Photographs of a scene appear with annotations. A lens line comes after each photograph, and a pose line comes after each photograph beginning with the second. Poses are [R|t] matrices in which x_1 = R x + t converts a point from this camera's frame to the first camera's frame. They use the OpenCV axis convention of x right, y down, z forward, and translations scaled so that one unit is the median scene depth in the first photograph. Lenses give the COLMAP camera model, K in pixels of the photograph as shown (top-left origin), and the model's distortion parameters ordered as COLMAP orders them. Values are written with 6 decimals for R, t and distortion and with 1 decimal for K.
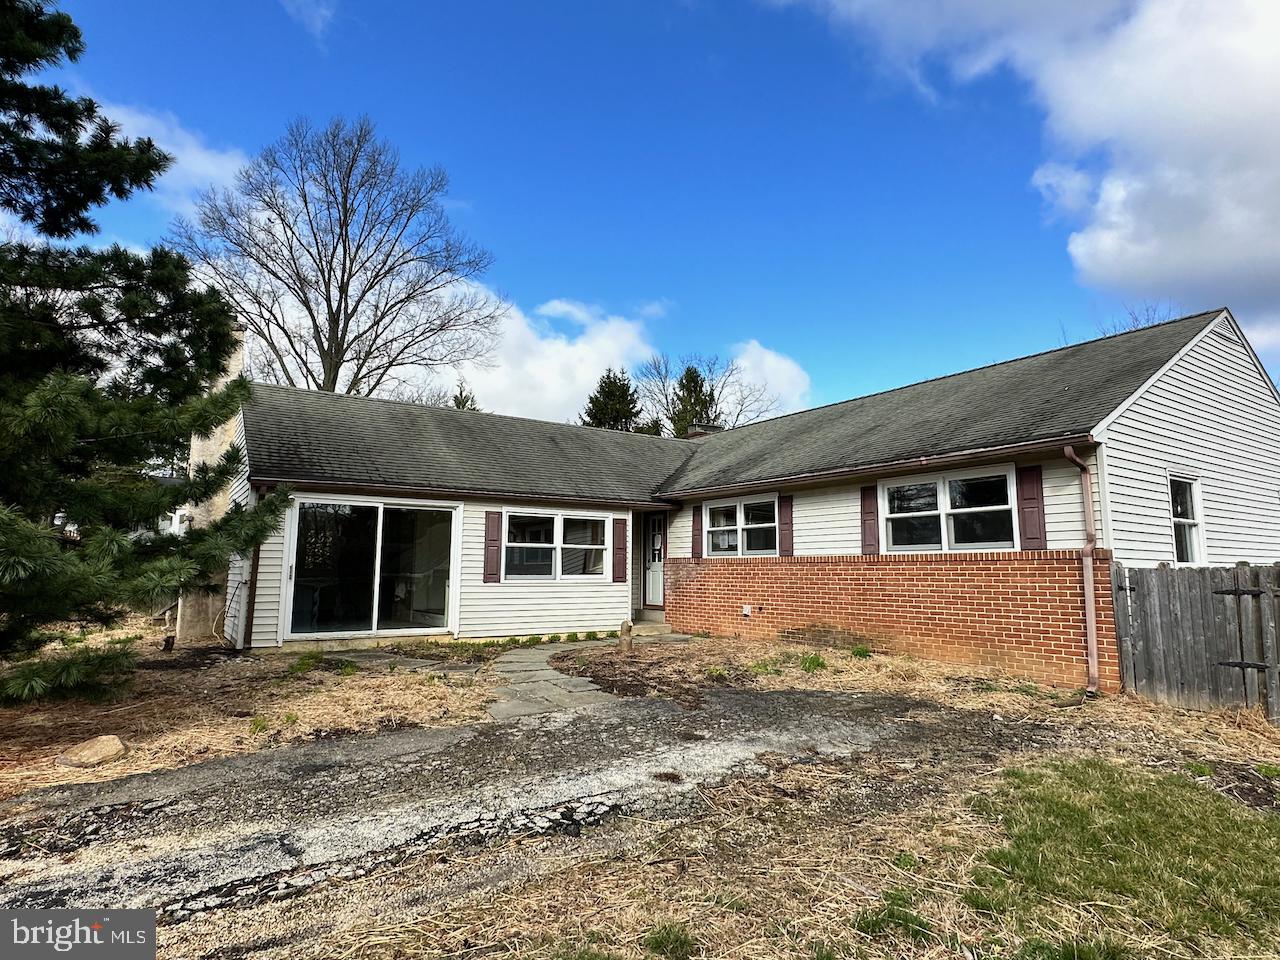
lens RADIAL K [[710.8, 0, 640.0], [0, 710.8, 480.0], [0, 0, 1]] dist [-0.002180, 0.000624]
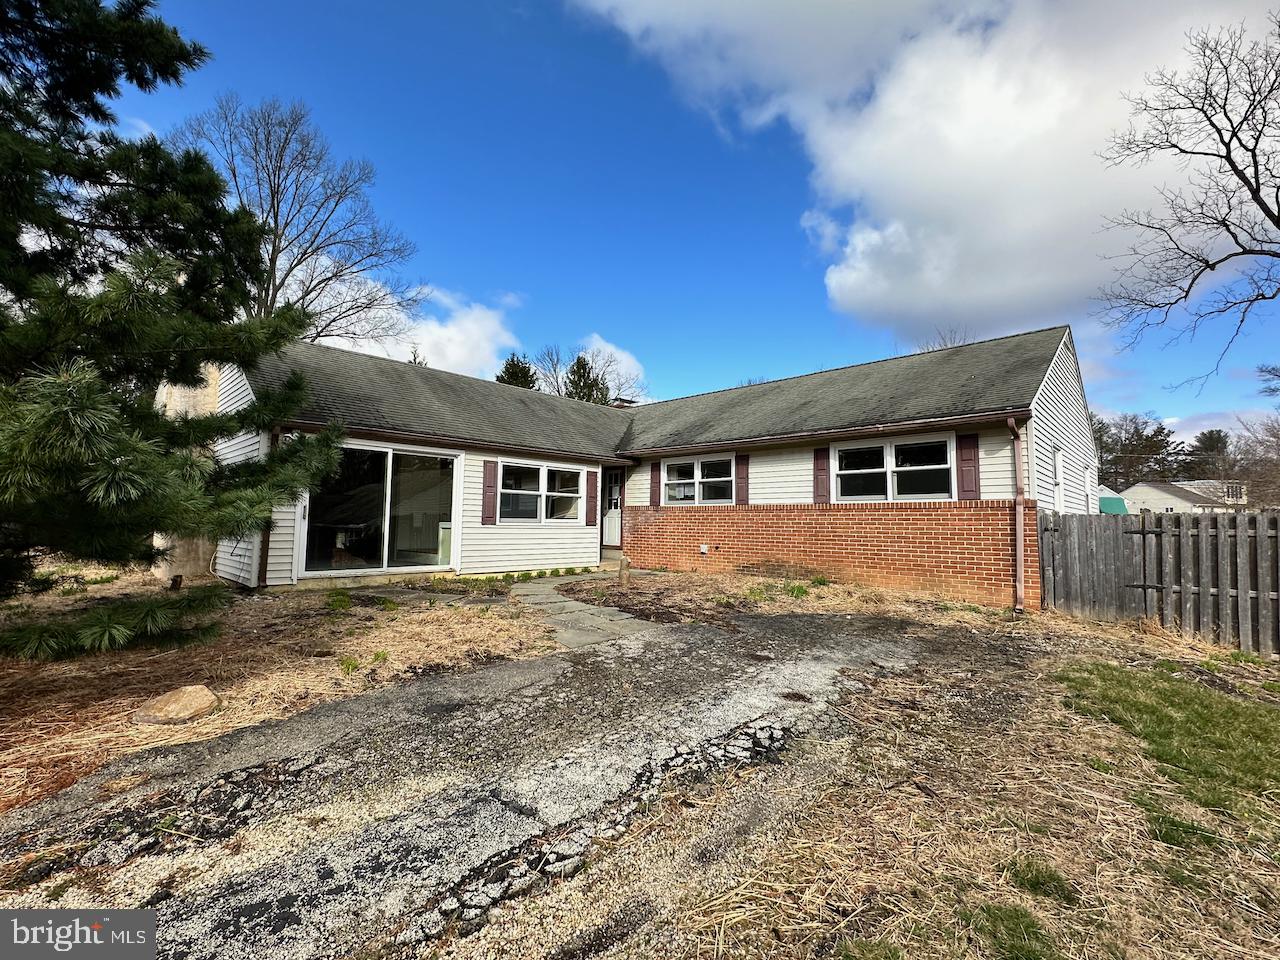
lens RADIAL K [[560.6, 0, 640.0], [0, 560.6, 480.0], [0, 0, 1]] dist [-0.001790, -0.000049]
pose [[0.978055, 0.023795, 0.206985, -0.233352], [-0.034711, 0.998182, 0.049267, 0.034049], [-0.205436, -0.055370, 0.977103, 0.145174]]
